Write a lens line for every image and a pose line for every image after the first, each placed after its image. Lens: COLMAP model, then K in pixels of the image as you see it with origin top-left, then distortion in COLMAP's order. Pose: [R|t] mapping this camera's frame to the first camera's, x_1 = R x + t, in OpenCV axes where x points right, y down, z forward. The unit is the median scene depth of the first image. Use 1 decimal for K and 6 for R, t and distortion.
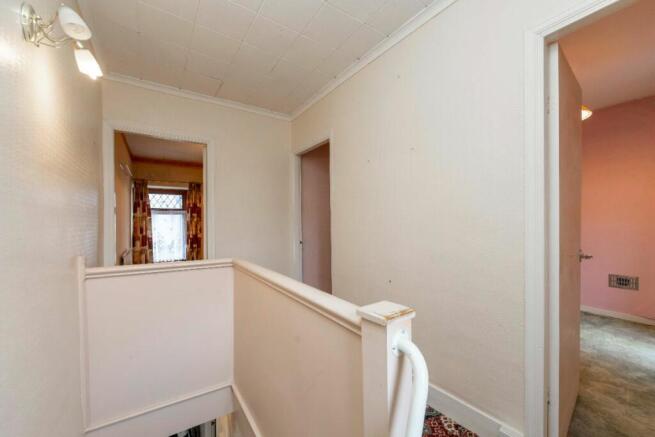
lens RADIAL K [[262.3, 0, 330.9], [0, 262.3, 222.1], [0, 0, 1]] dist [-0.009325, -0.000271]
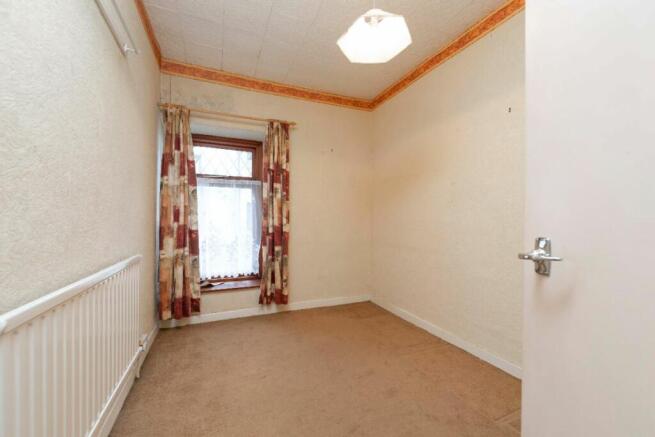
lens RADIAL K [[262.3, 0, 325.7], [0, 262.3, 222.9], [0, 0, 1]] dist [-0.009325, -0.000271]
pose [[0.981543, 0.006227, -0.191141, -0.339494], [-0.006730, 0.999975, -0.001984, 0.042125], [0.191124, 0.003234, 0.981560, 0.537510]]
